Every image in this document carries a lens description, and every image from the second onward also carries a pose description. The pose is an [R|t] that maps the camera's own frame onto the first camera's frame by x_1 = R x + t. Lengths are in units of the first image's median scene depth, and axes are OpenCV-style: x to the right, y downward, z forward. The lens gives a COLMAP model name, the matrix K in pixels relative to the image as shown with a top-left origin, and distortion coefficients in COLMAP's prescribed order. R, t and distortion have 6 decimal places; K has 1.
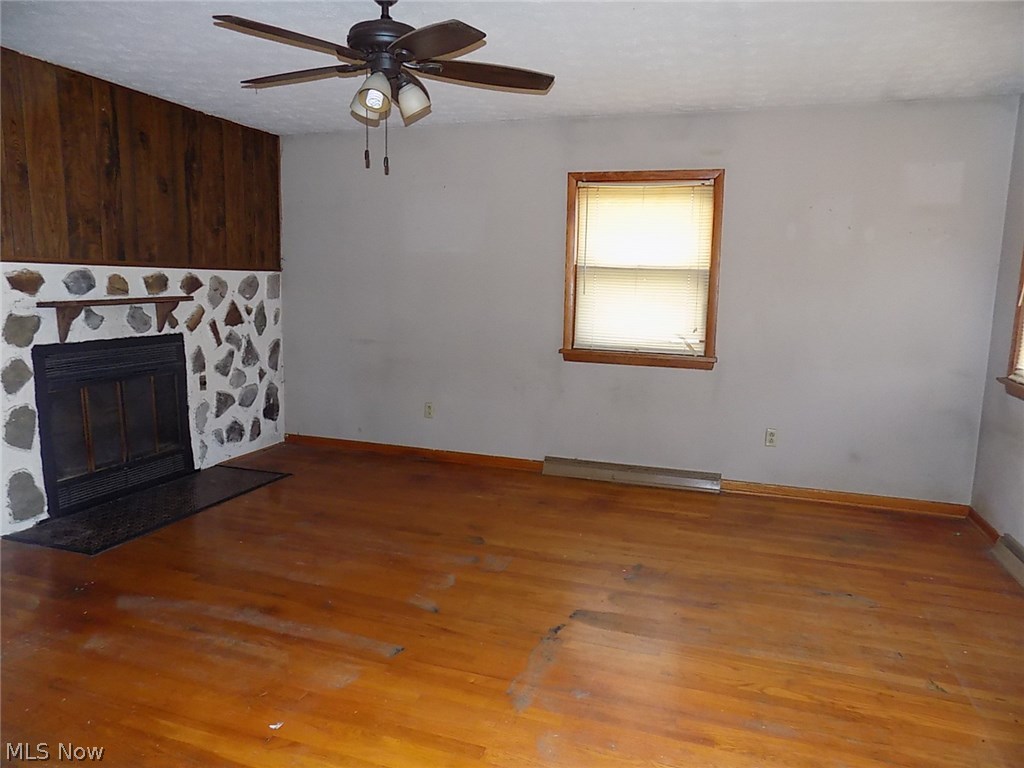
lens RADIAL K [[693.3, 0, 514.5], [0, 693.3, 388.0], [0, 0, 1]] dist [-0.063982, 0.056966]
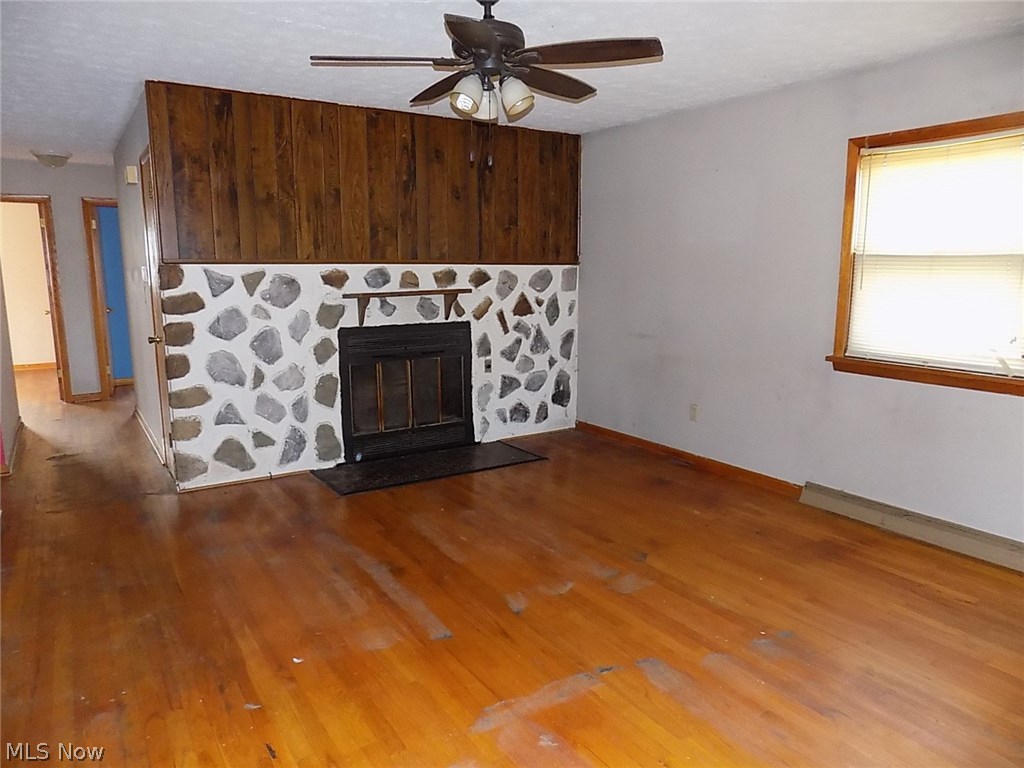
lens RADIAL K [[693.3, 0, 507.2], [0, 693.3, 386.0], [0, 0, 1]] dist [-0.063982, 0.056966]
pose [[0.789392, 0.086512, -0.607763, 0.305387], [-0.078974, 0.996105, 0.039214, -0.025478], [0.608788, 0.017042, 0.793150, 0.138468]]
